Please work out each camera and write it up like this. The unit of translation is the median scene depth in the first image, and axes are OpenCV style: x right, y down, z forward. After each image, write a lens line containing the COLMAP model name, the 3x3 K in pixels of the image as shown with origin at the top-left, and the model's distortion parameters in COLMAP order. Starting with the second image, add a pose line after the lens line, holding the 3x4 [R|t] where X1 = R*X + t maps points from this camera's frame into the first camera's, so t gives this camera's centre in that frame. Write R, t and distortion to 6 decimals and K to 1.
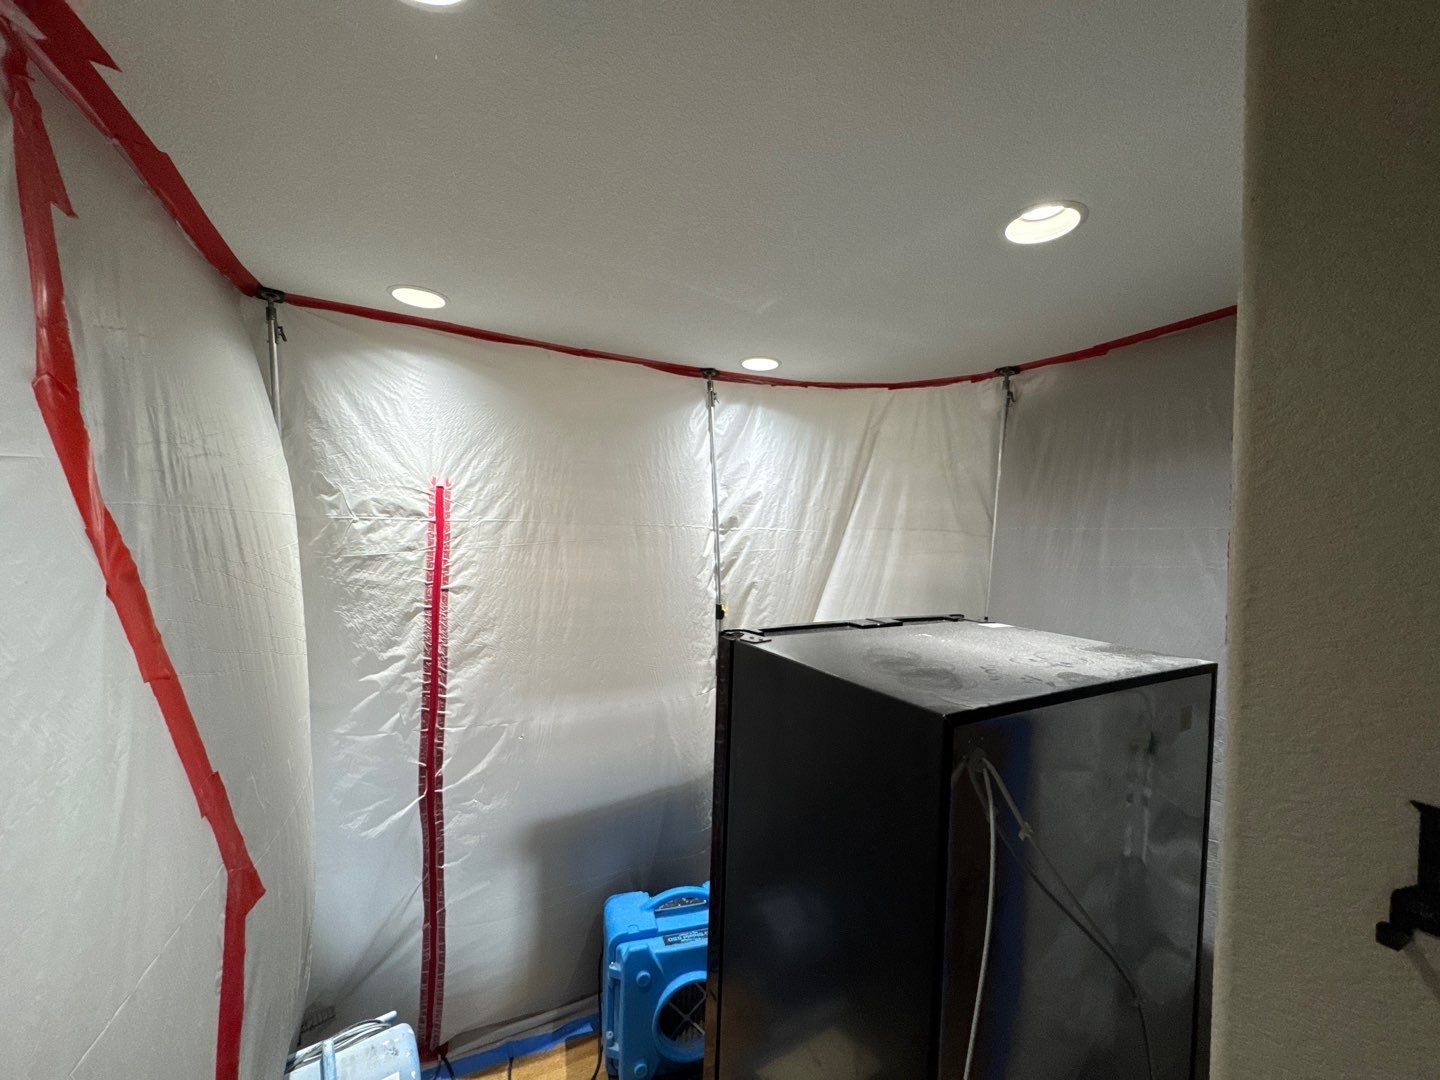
lens RADIAL K [[571.9, 0, 720.3], [0, 571.9, 542.7], [0, 0, 1]] dist [-0.002483, -0.000497]
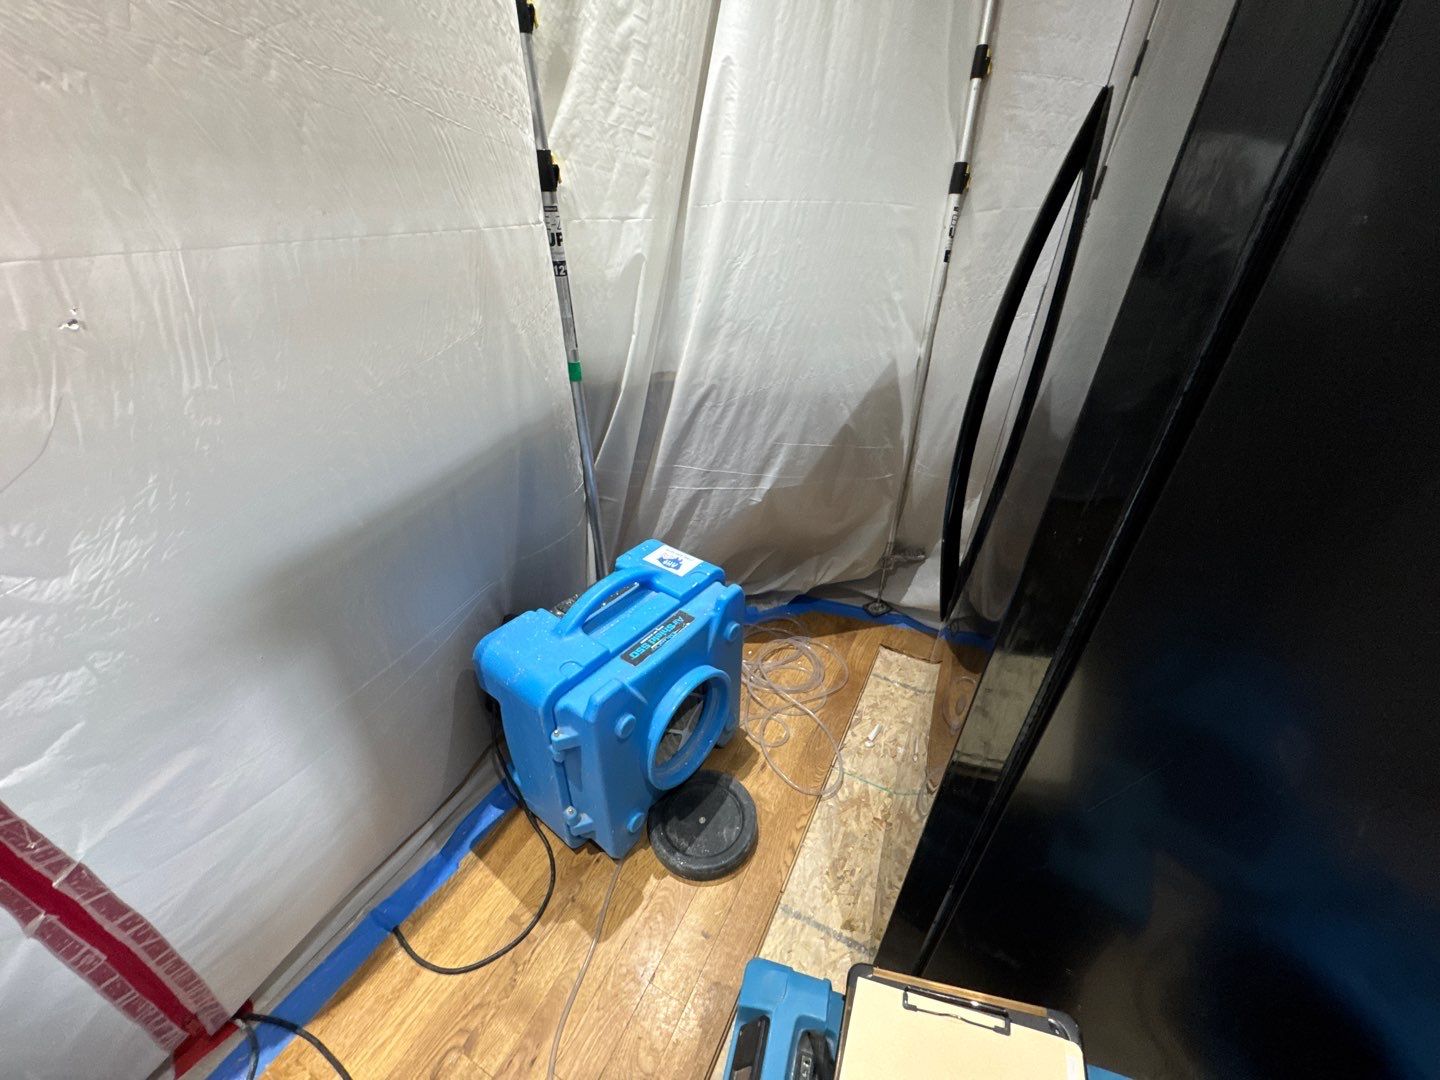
lens RADIAL K [[571.9, 0, 718.3], [0, 571.9, 540.6], [0, 0, 1]] dist [-0.002483, -0.000497]
pose [[0.804888, -0.319687, 0.499955, -0.270840], [0.000996, 0.843215, 0.537575, 0.281037], [-0.593426, -0.432189, 0.679013, 0.598661]]
